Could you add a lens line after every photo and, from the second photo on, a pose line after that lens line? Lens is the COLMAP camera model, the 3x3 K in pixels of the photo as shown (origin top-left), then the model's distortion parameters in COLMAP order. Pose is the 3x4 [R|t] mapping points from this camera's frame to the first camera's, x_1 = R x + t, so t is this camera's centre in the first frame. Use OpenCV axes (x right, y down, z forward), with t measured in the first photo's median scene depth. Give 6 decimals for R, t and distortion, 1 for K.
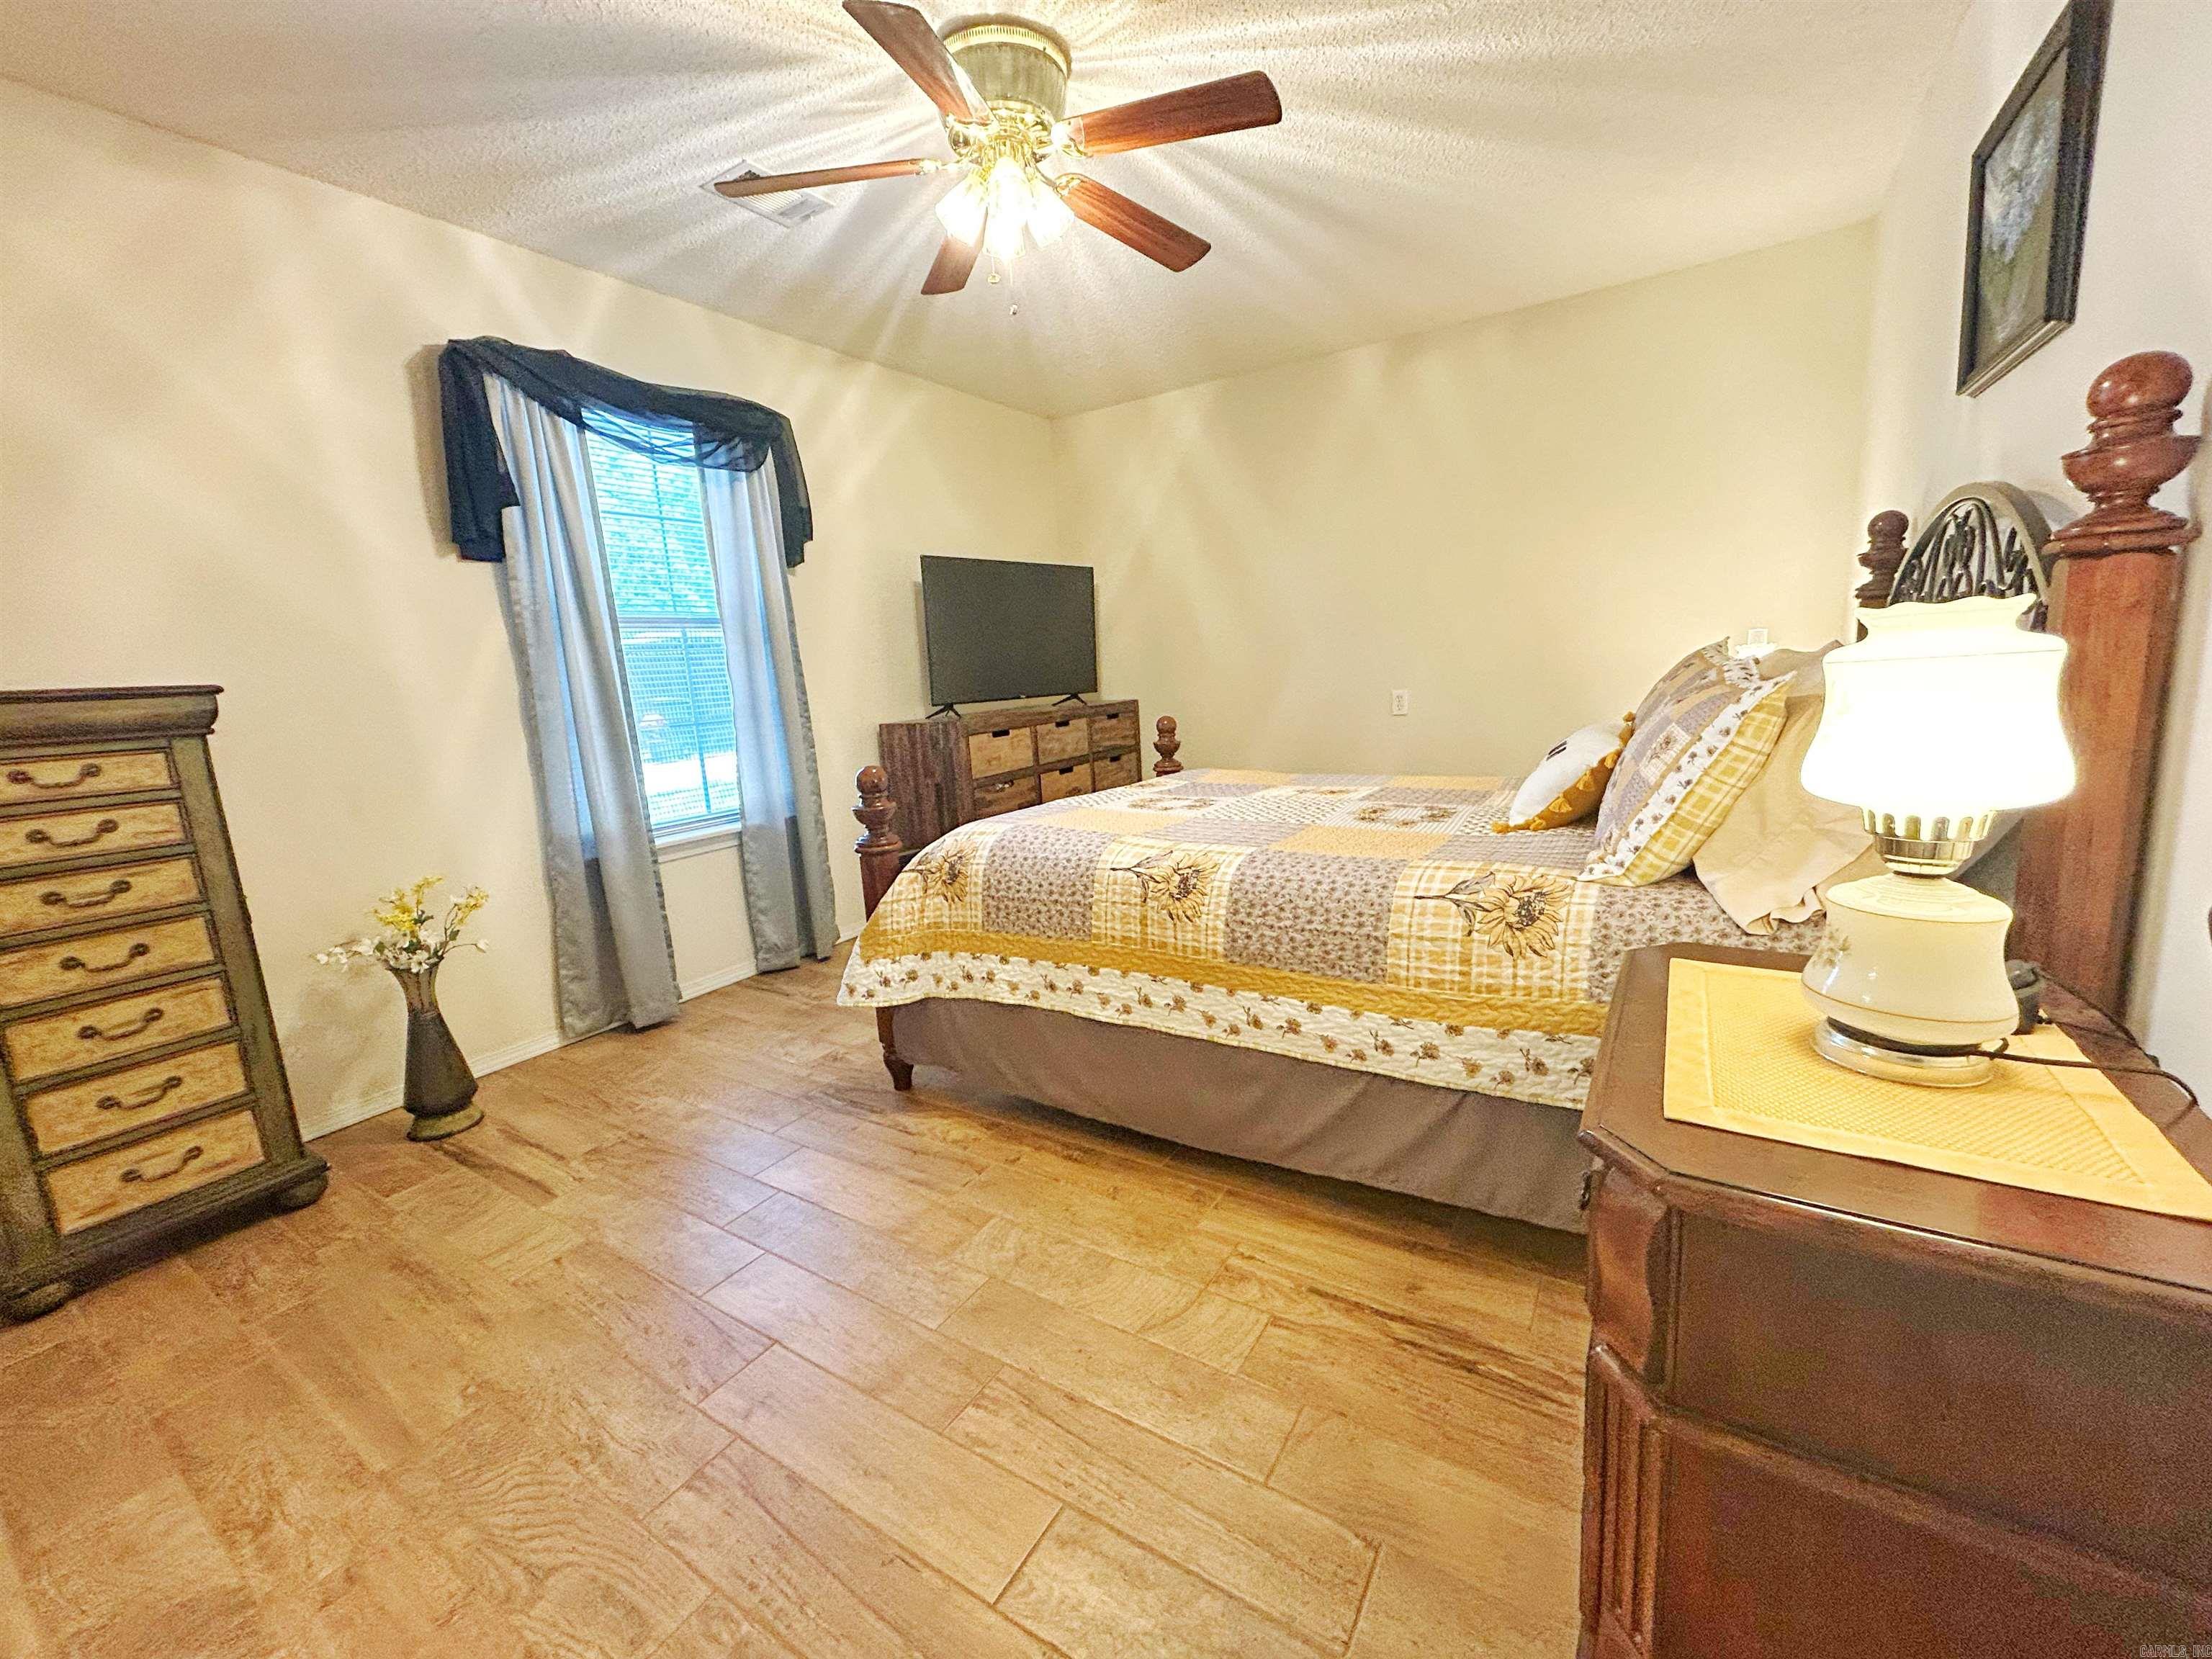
lens RADIAL K [[887.2, 0, 1100.0], [0, 887.2, 828.5], [0, 0, 1]] dist [-0.002851, 0.000948]
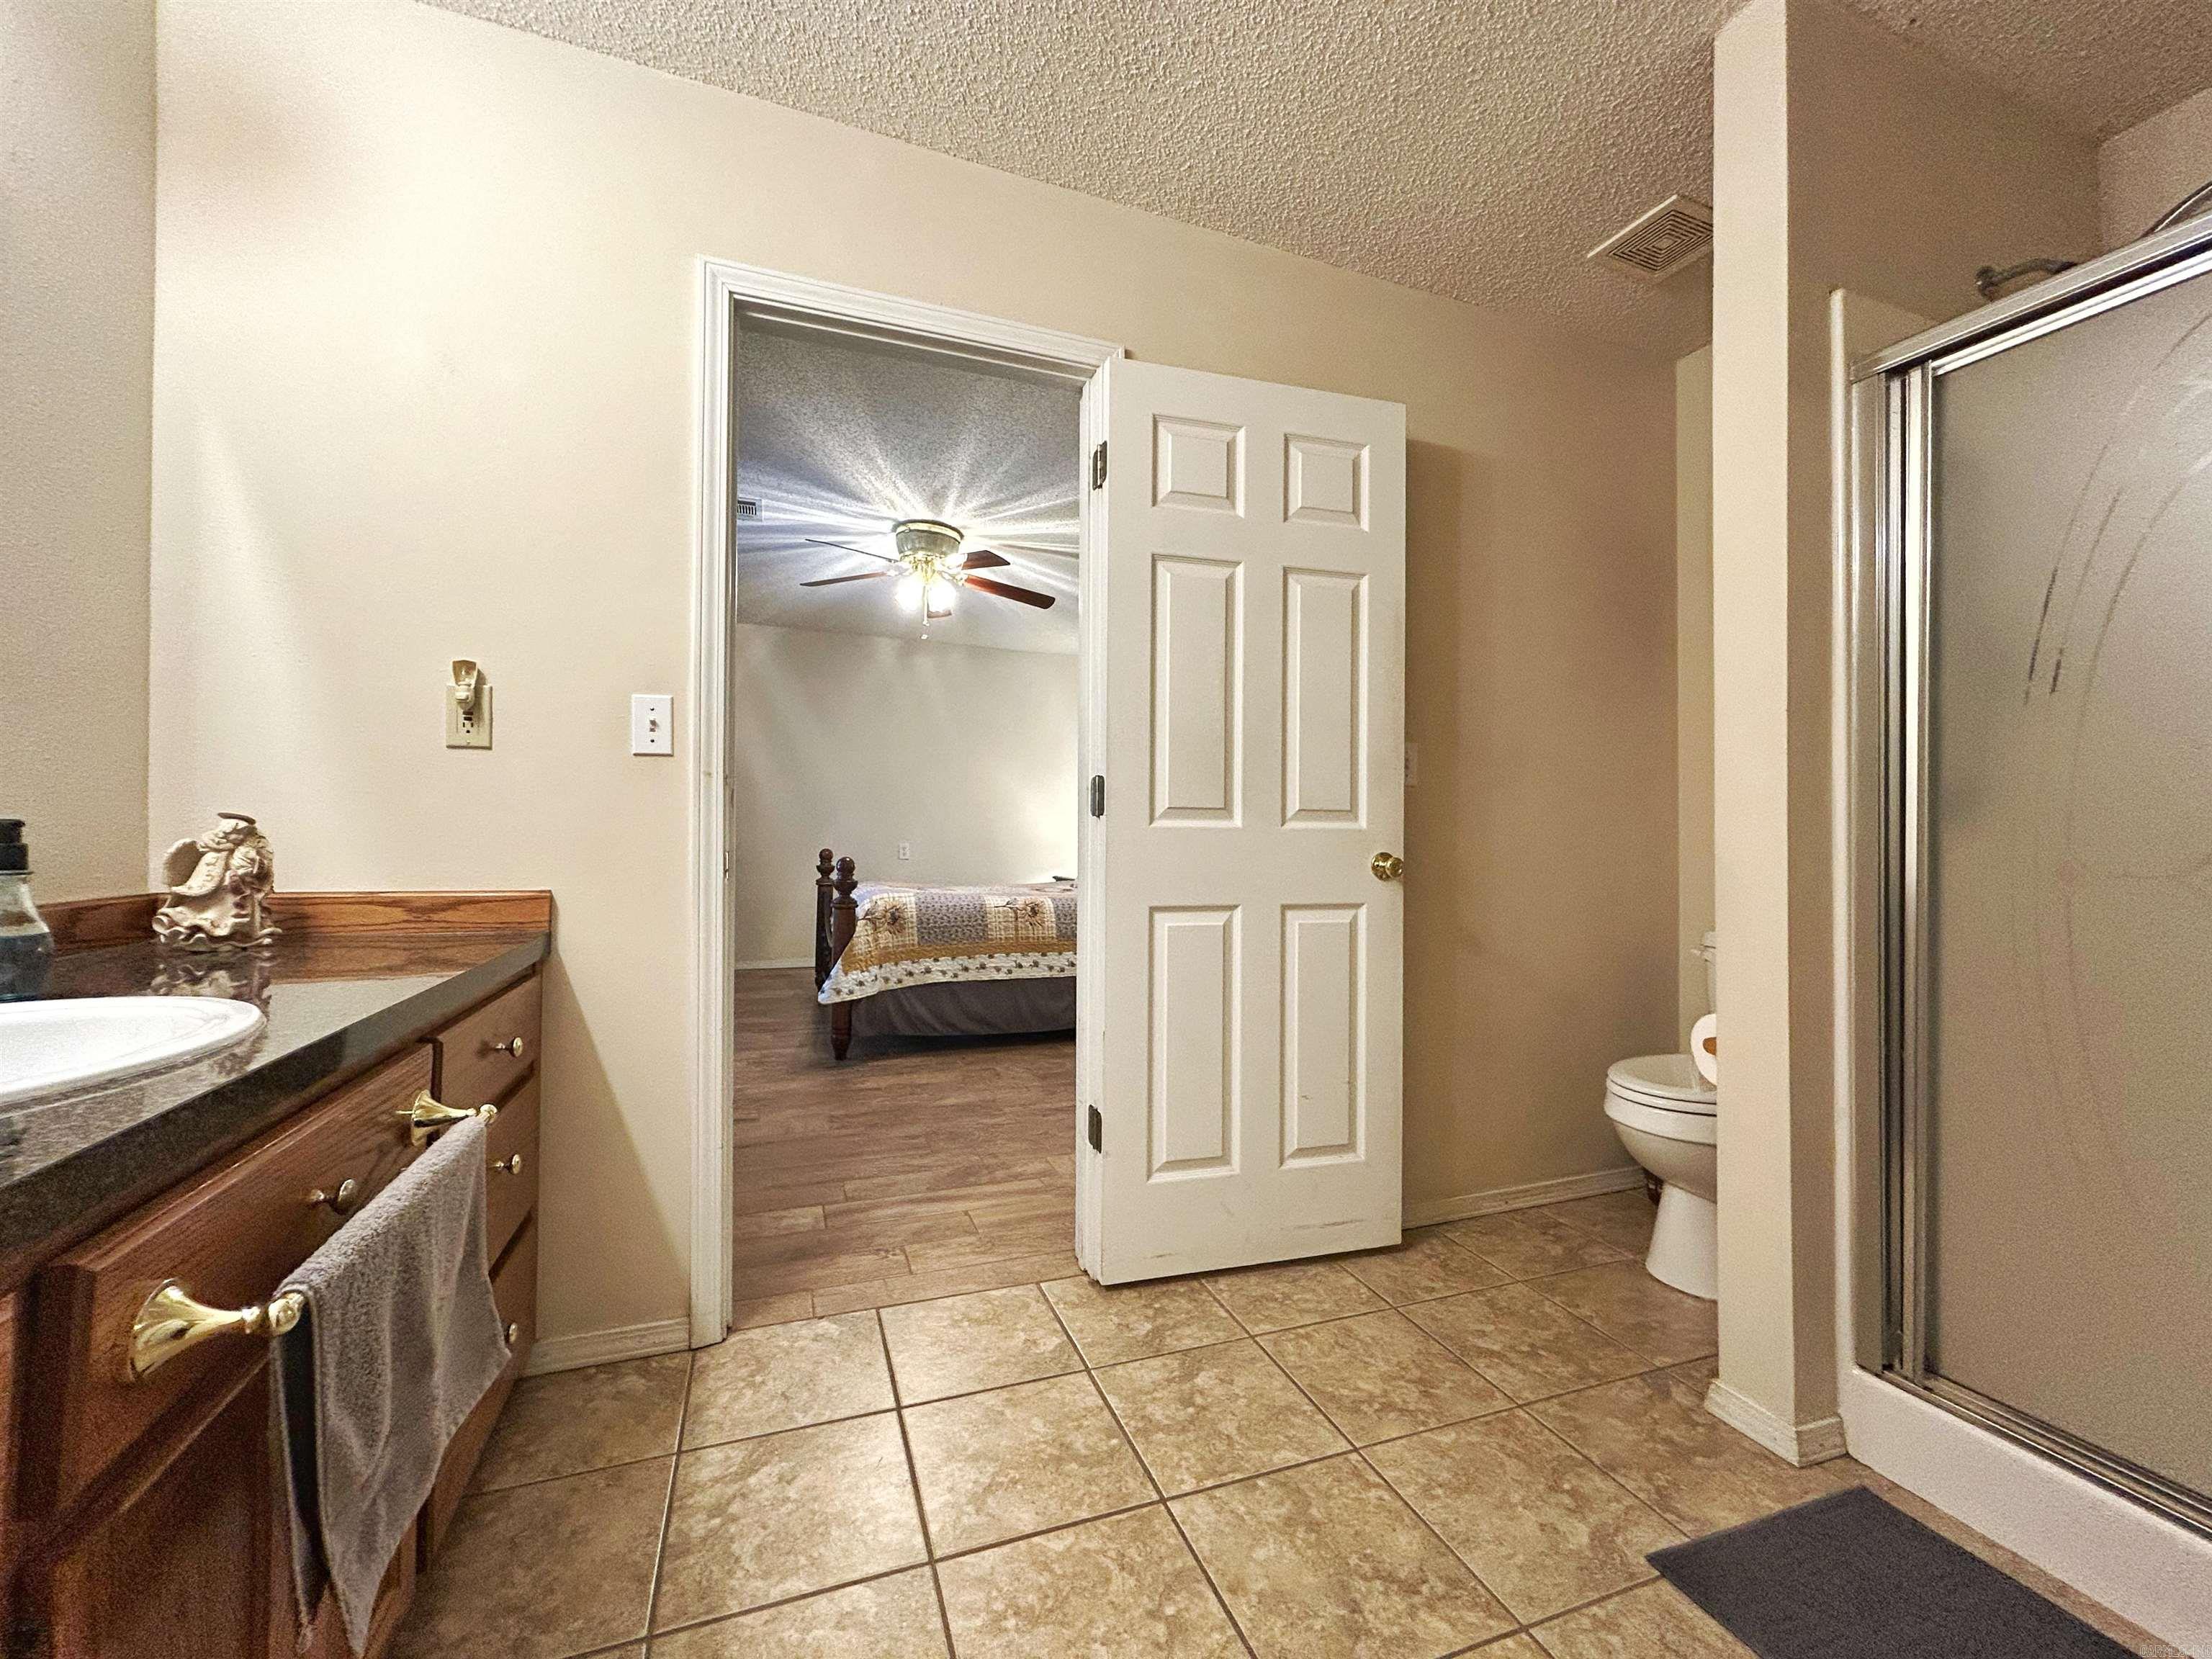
lens RADIAL K [[887.2, 0, 1109.4], [0, 887.2, 827.1], [0, 0, 1]] dist [-0.002851, 0.000948]
pose [[0.593217, 0.075595, 0.801485, -1.578445], [0.092695, 0.982546, -0.161280, 0.231774], [-0.799688, 0.169968, 0.575856, -0.476573]]
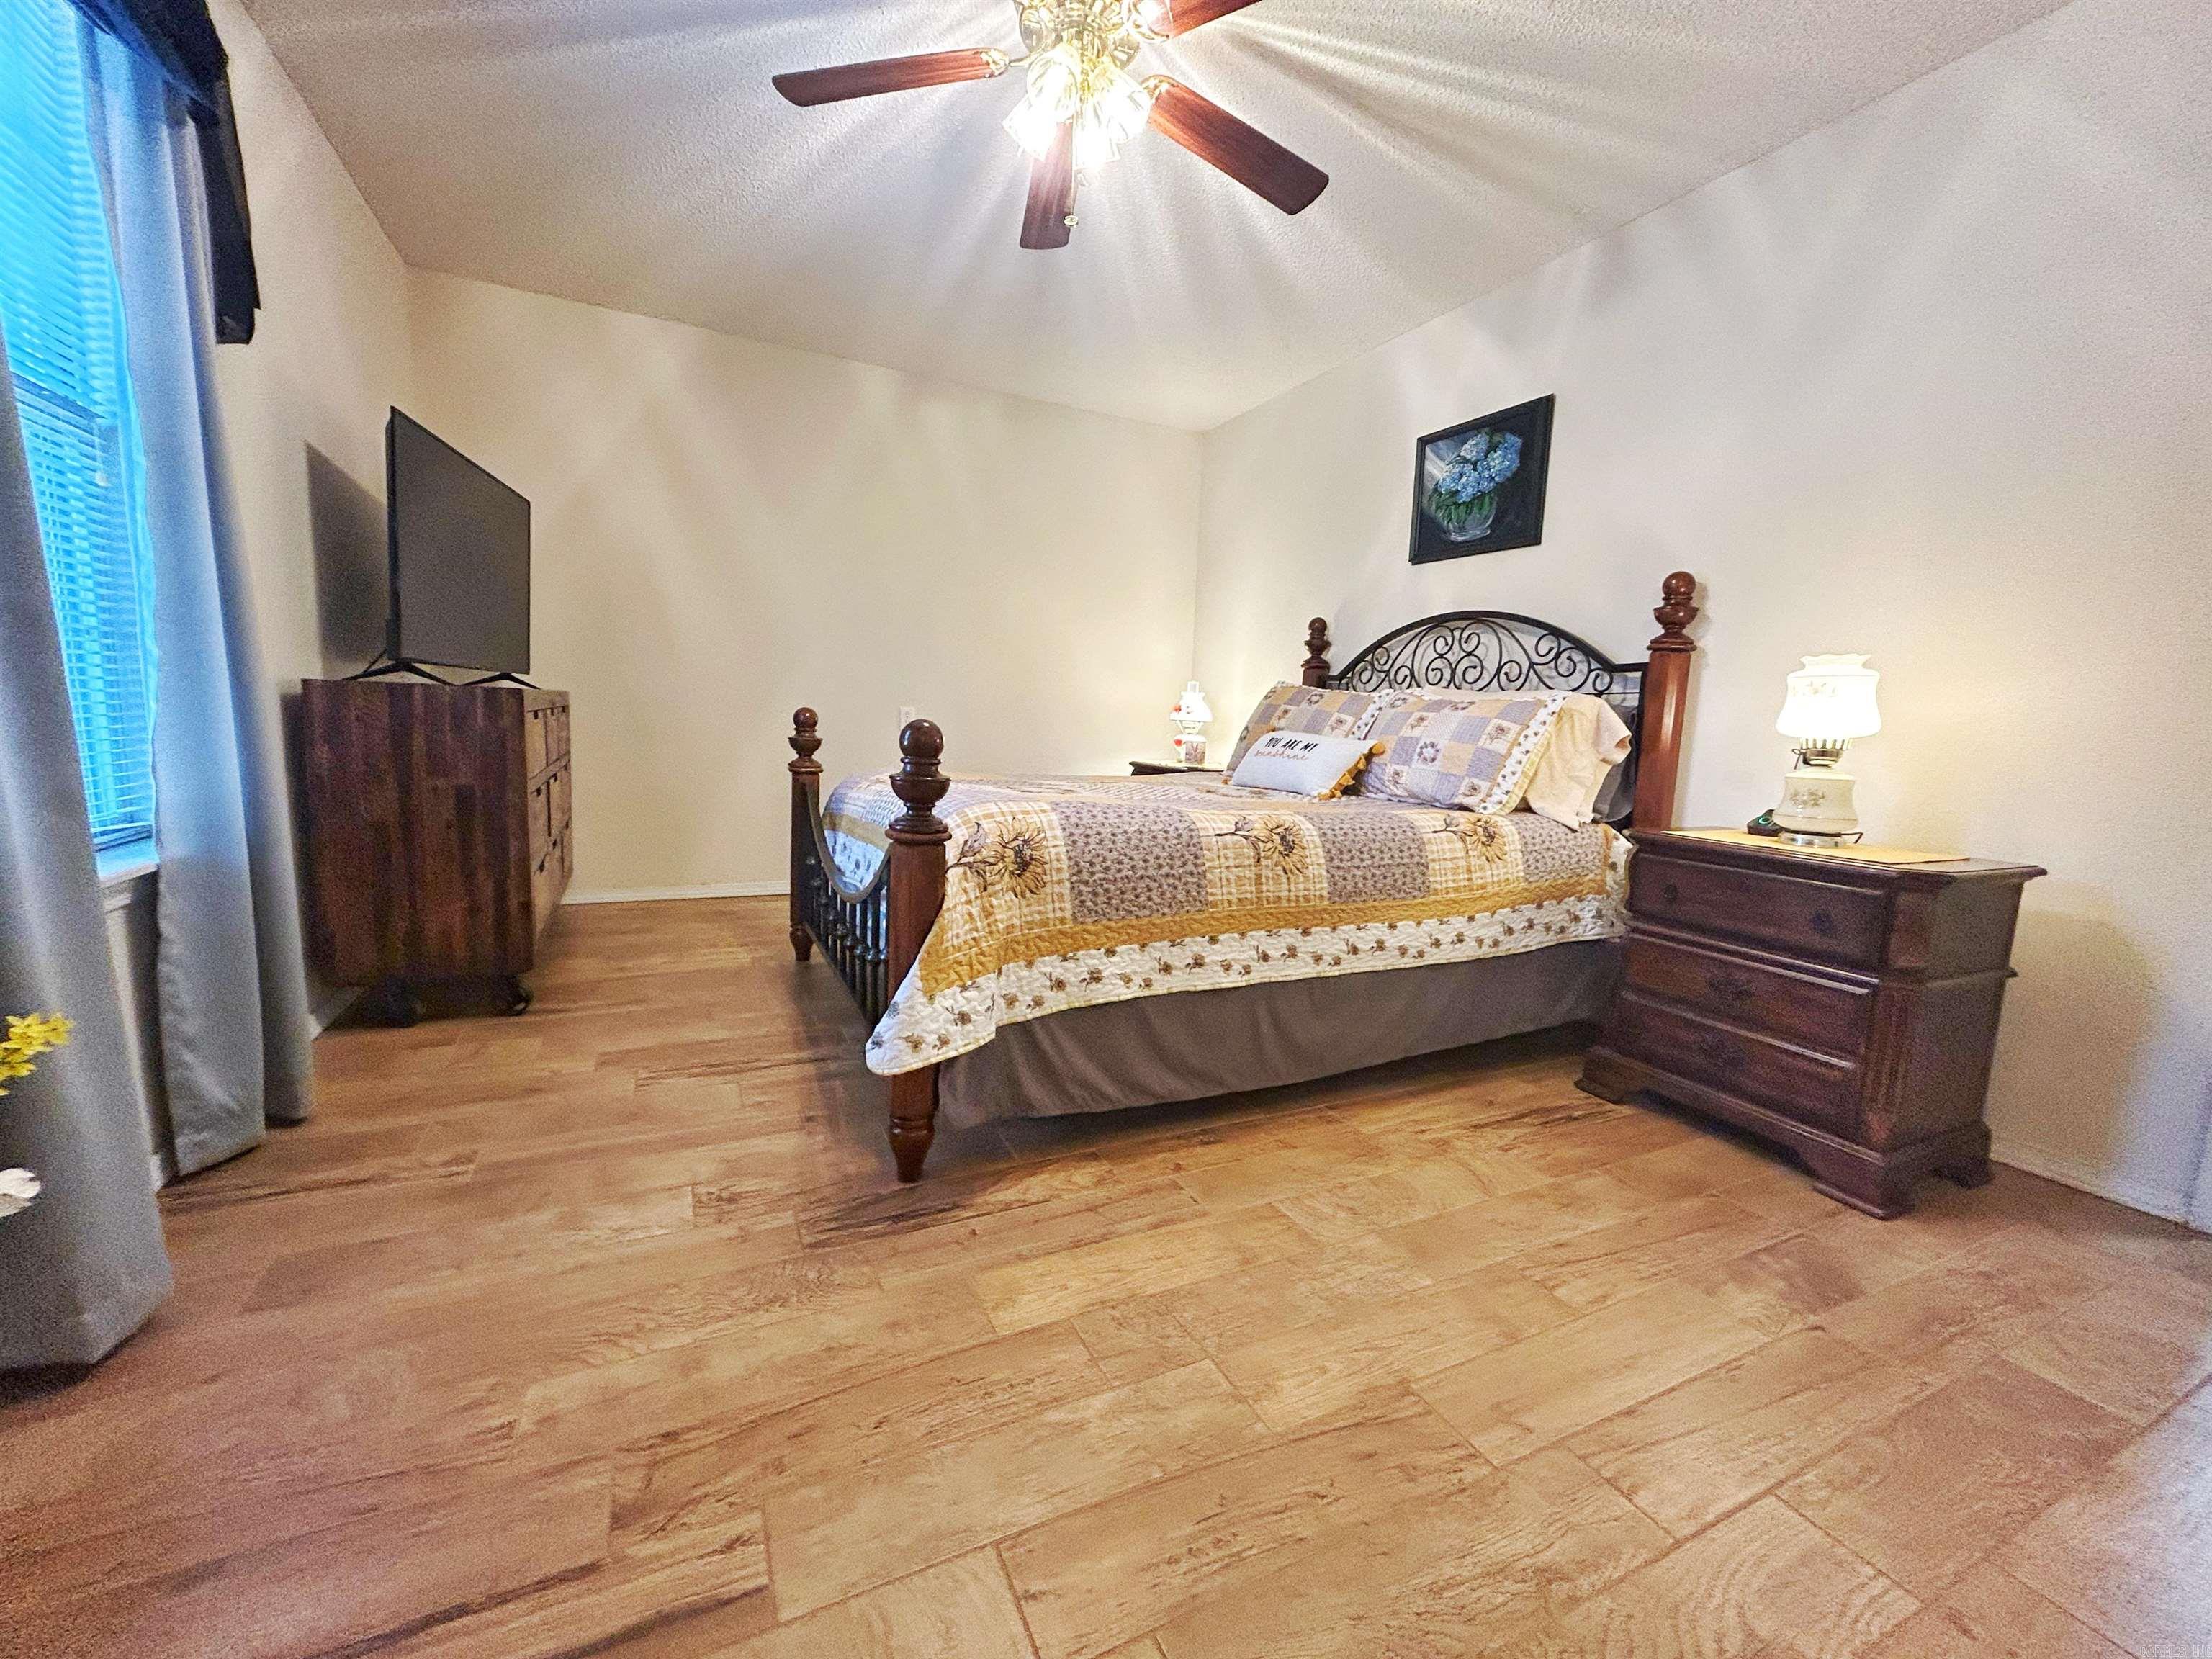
lens RADIAL K [[887.2, 0, 1103.4], [0, 887.2, 827.0], [0, 0, 1]] dist [-0.002851, 0.000948]
pose [[0.522420, -0.024633, 0.852332, -0.936867], [0.077999, 0.996772, -0.019000, 0.047407], [-0.849113, 0.076407, 0.522655, 0.604010]]
